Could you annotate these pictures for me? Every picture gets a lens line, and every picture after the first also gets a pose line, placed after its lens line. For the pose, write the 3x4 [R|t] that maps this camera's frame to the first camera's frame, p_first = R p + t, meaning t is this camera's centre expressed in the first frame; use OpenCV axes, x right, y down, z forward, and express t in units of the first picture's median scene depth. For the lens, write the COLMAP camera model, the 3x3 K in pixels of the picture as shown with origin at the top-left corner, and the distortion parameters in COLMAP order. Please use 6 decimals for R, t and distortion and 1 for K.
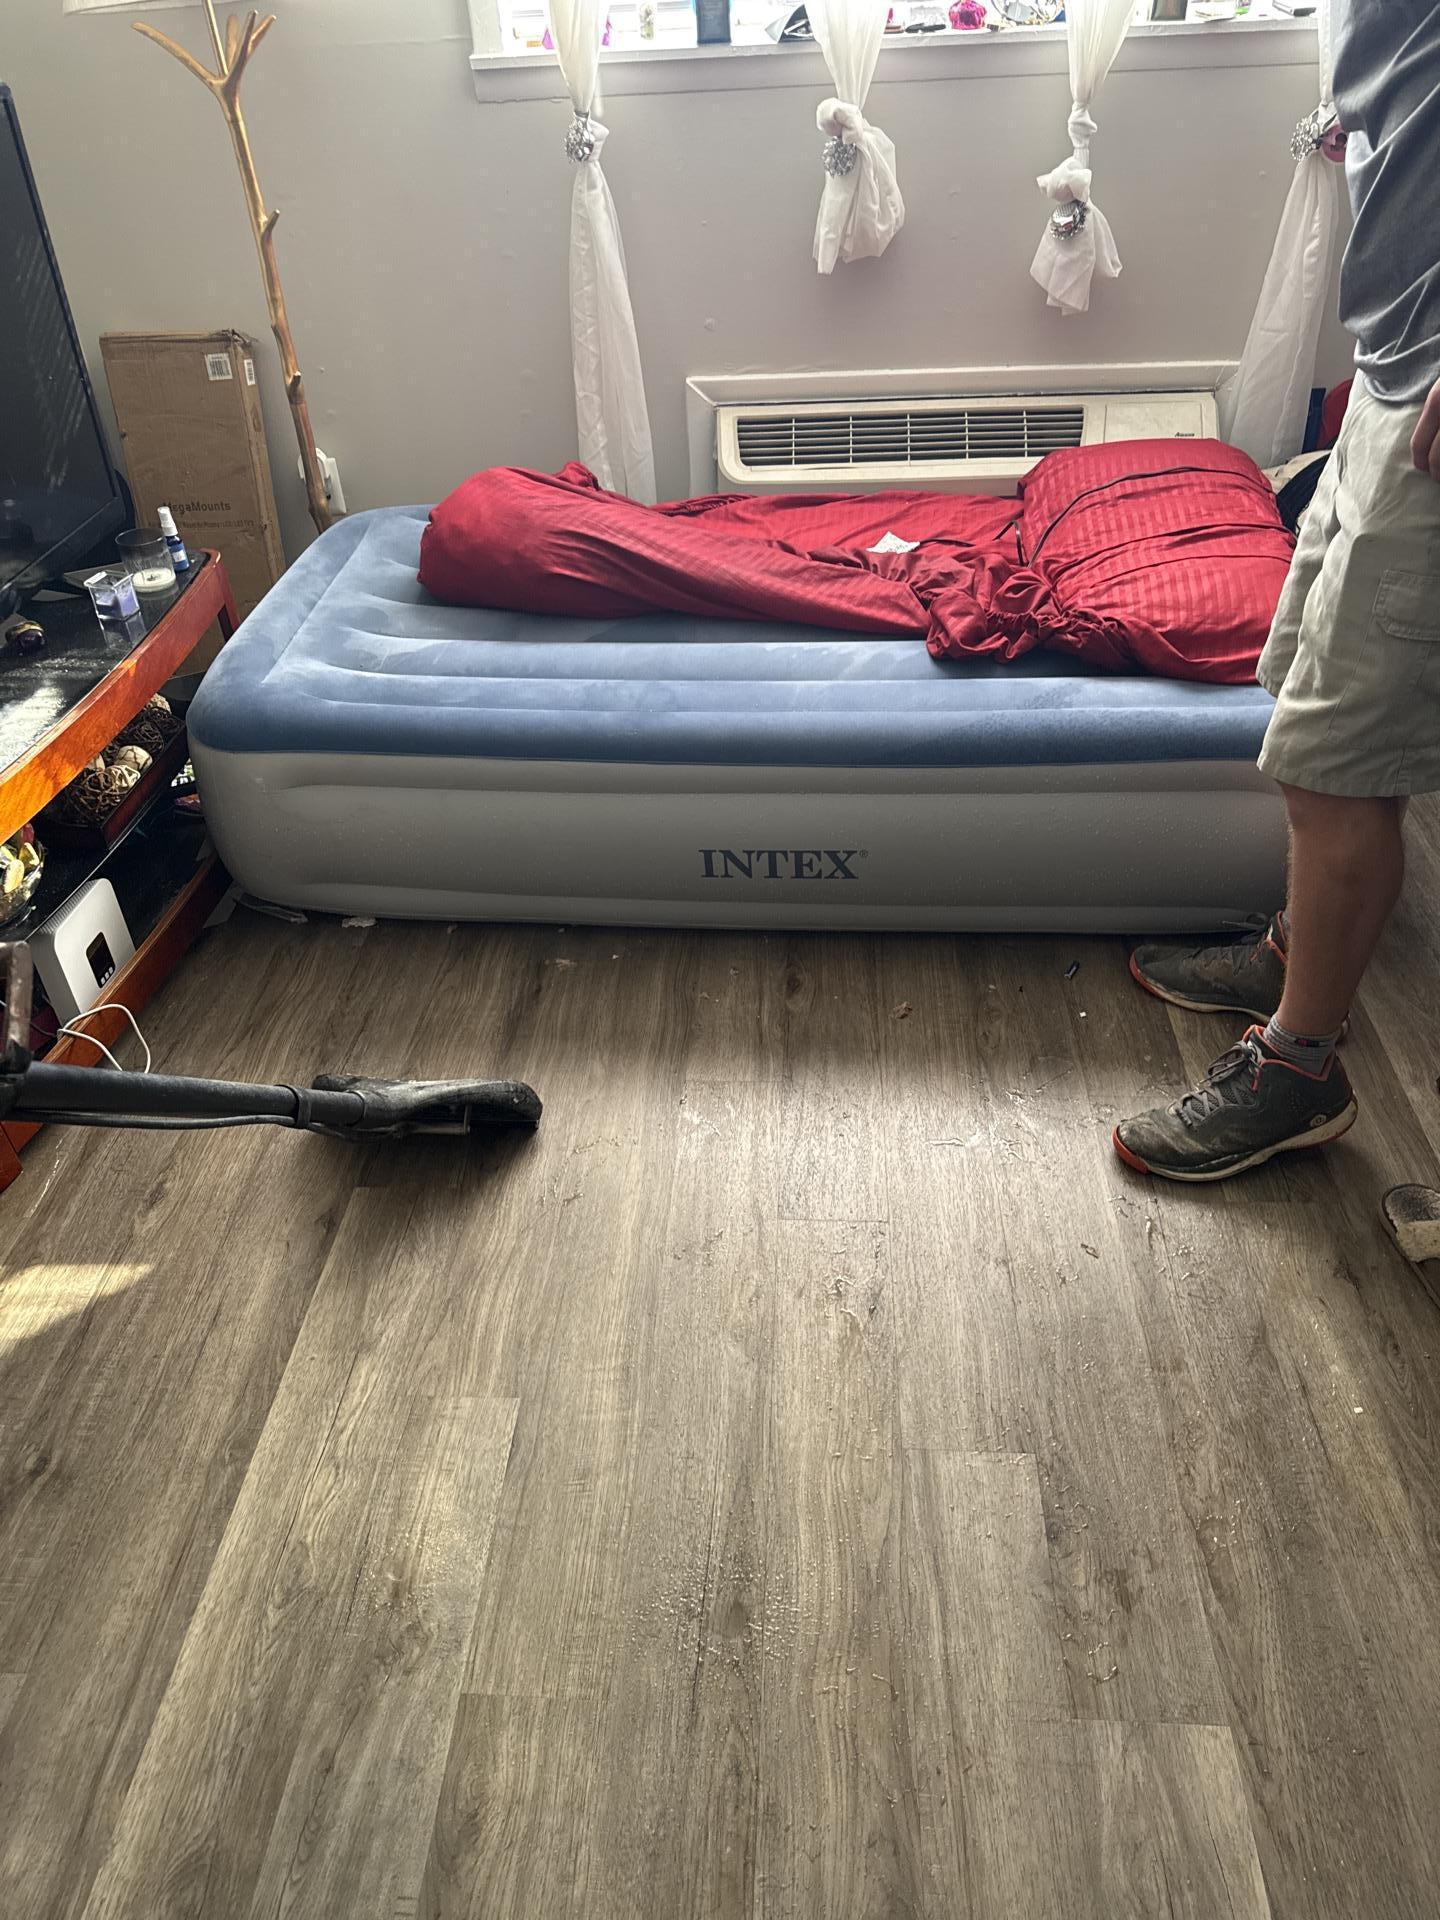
lens RADIAL K [[1271.6, 0, 720.0], [0, 1271.6, 960.0], [0, 0, 1]] dist [0.002774, -0.001308]
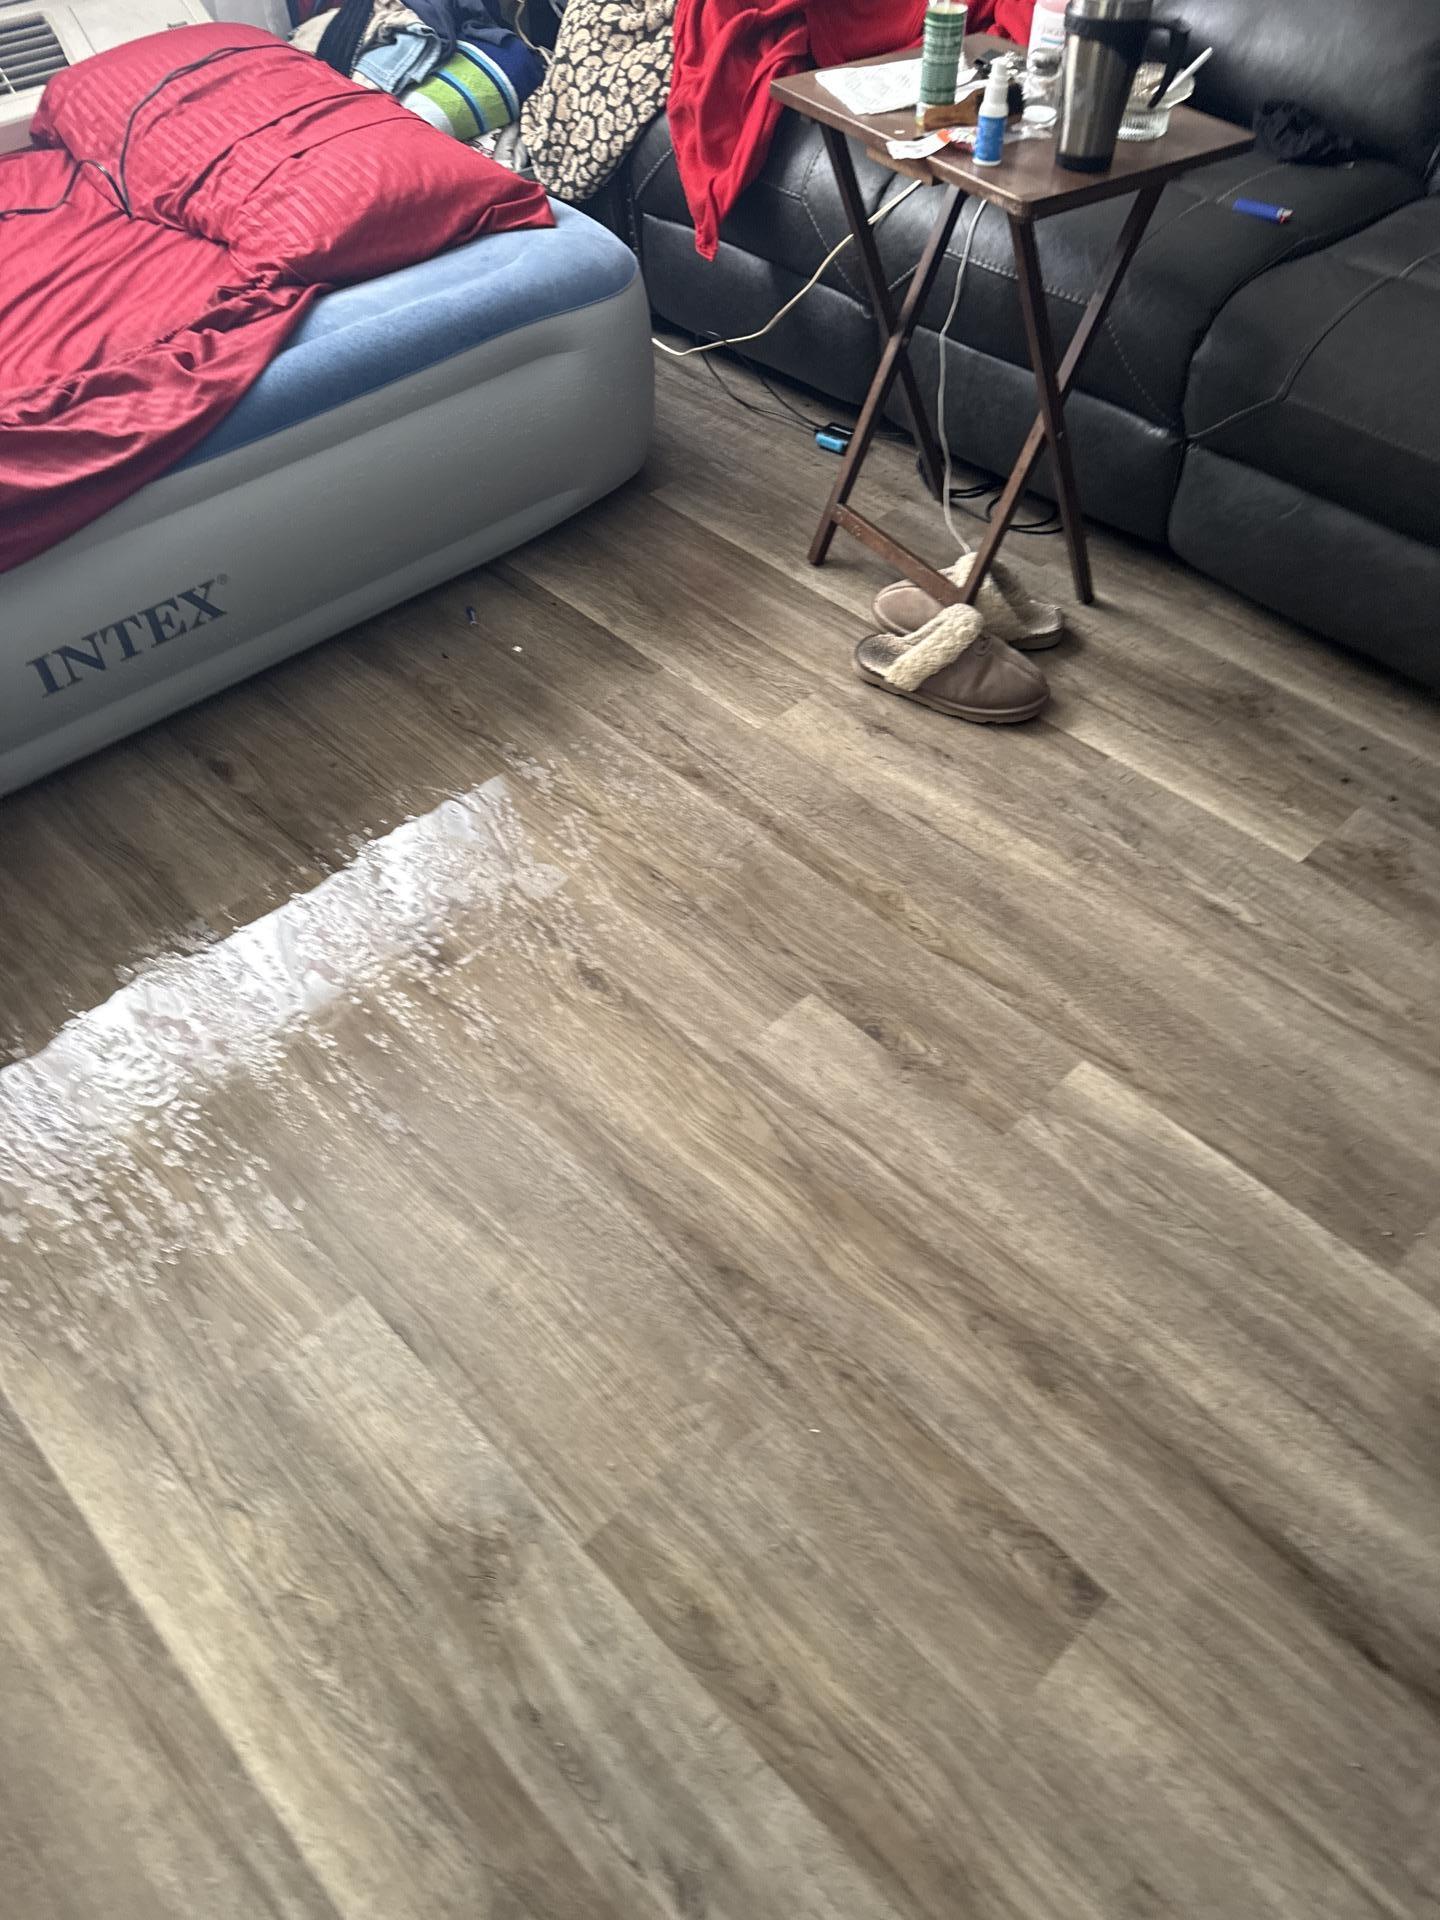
lens RADIAL K [[1276.4, 0, 720.0], [0, 1276.4, 960.0], [0, 0, 1]] dist [-0.001289, -0.007432]
pose [[0.682019, -0.540665, 0.492475, -0.292736], [0.437226, 0.841236, 0.318048, 0.002760], [-0.586245, -0.001592, 0.810132, 0.199034]]
